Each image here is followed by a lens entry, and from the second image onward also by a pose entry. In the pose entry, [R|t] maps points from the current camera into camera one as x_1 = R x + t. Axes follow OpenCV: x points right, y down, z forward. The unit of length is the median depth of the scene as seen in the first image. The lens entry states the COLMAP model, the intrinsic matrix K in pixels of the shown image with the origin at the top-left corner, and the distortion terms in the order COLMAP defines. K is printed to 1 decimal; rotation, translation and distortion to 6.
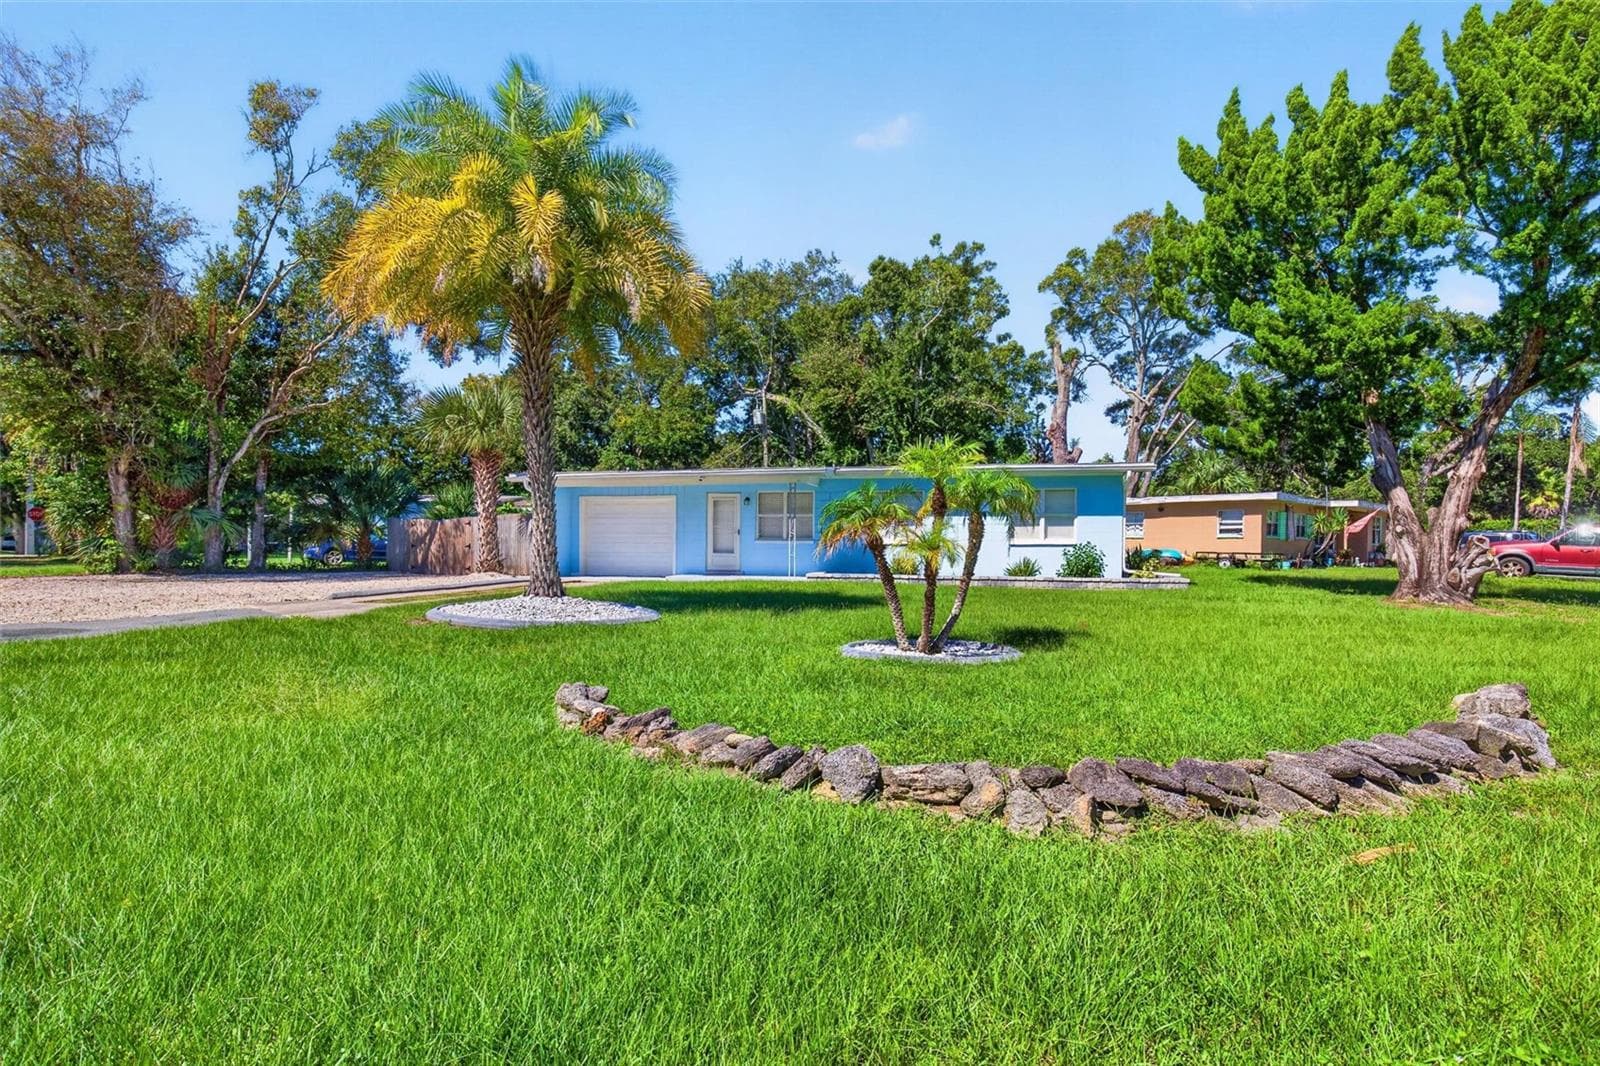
lens RADIAL K [[816.2, 0, 792.6], [0, 816.2, 543.1], [0, 0, 1]] dist [0.000350, -0.001225]
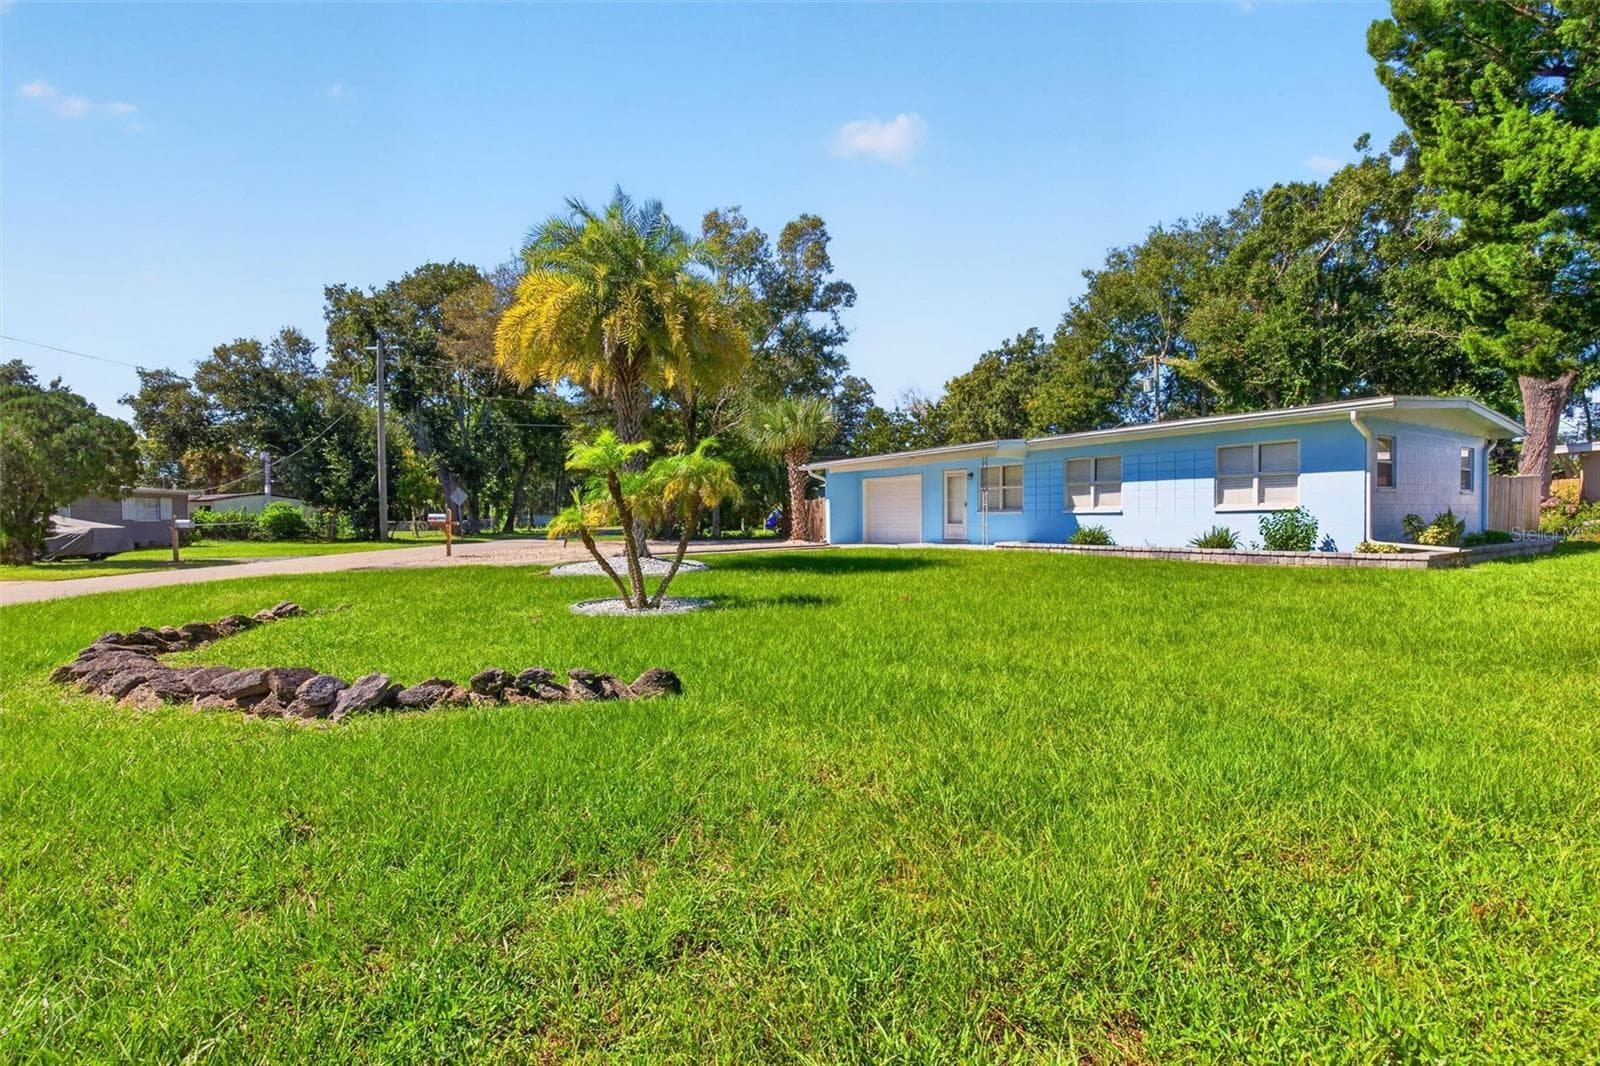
lens RADIAL K [[707.0, 0, 802.3], [0, 707.0, 540.2], [0, 0, 1]] dist [-0.004954, 0.000949]
pose [[0.755311, 0.006055, -0.655339, 0.230415], [0.018169, 0.999379, 0.030175, 0.000974], [0.655115, -0.034698, 0.754732, 0.080439]]
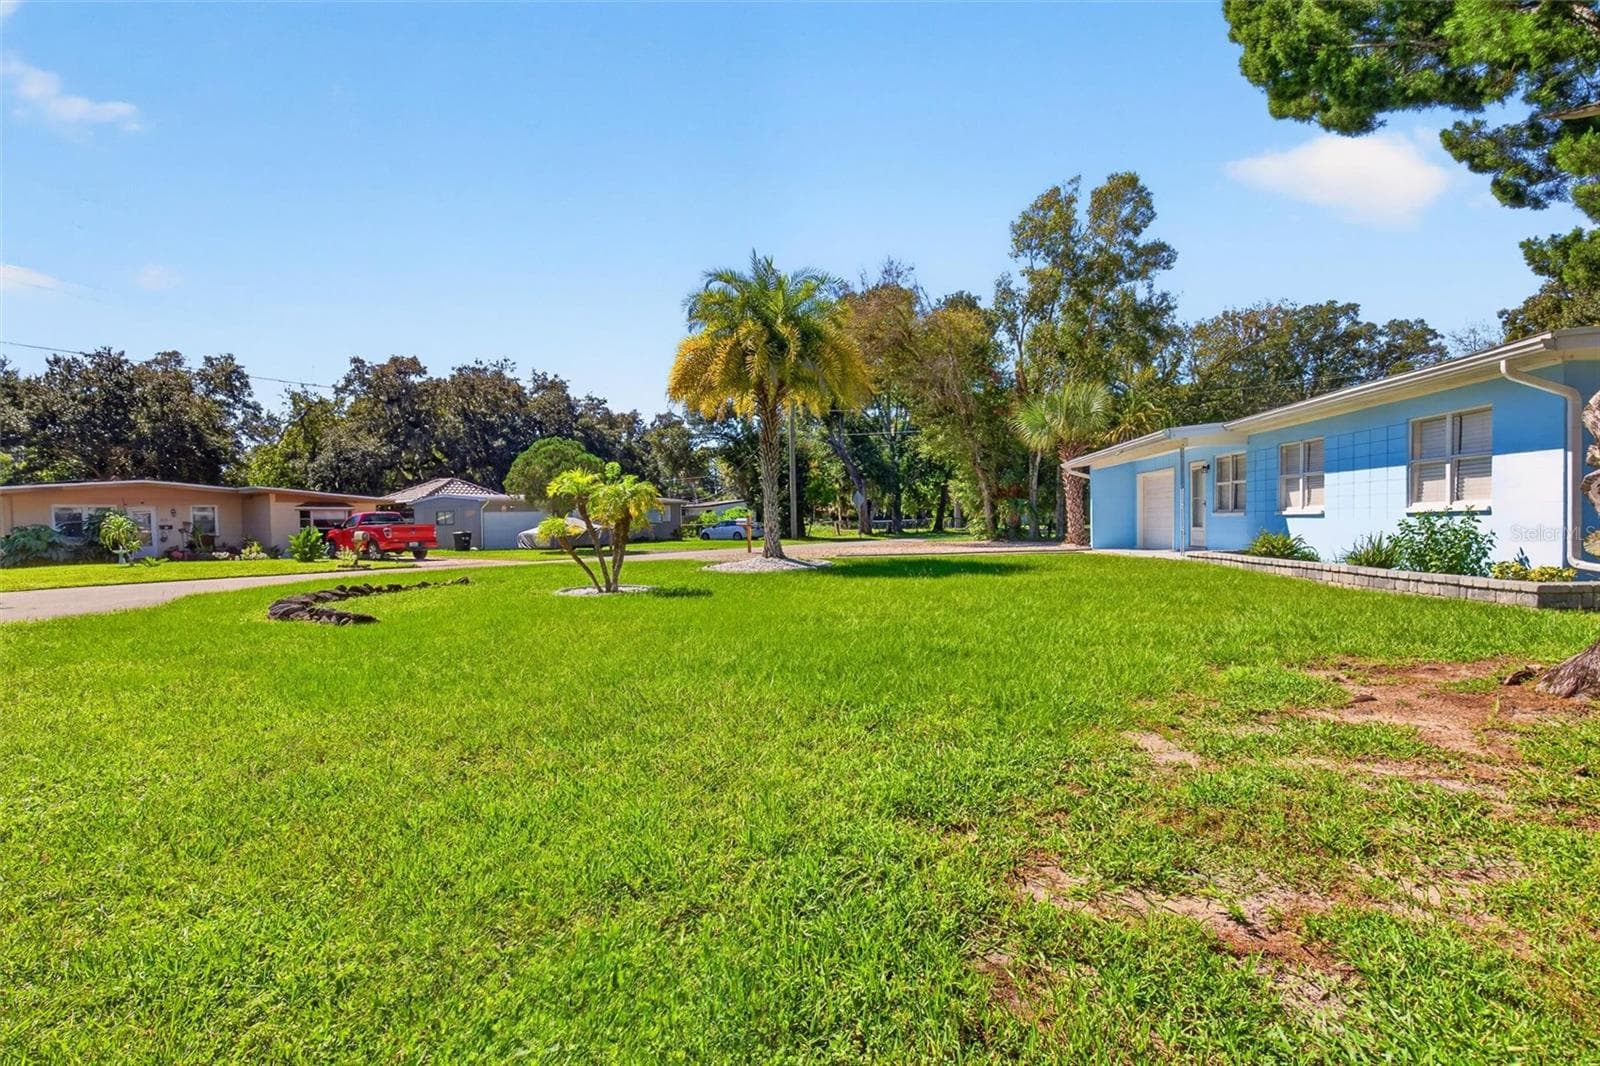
lens RADIAL K [[753.5, 0, 812.7], [0, 753.5, 532.6], [0, 0, 1]] dist [0.011256, 0.000251]
pose [[0.181854, 0.005445, -0.983310, 0.393743], [0.021462, 0.999724, 0.009505, 0.000496], [0.983091, -0.022832, 0.181687, 0.253136]]
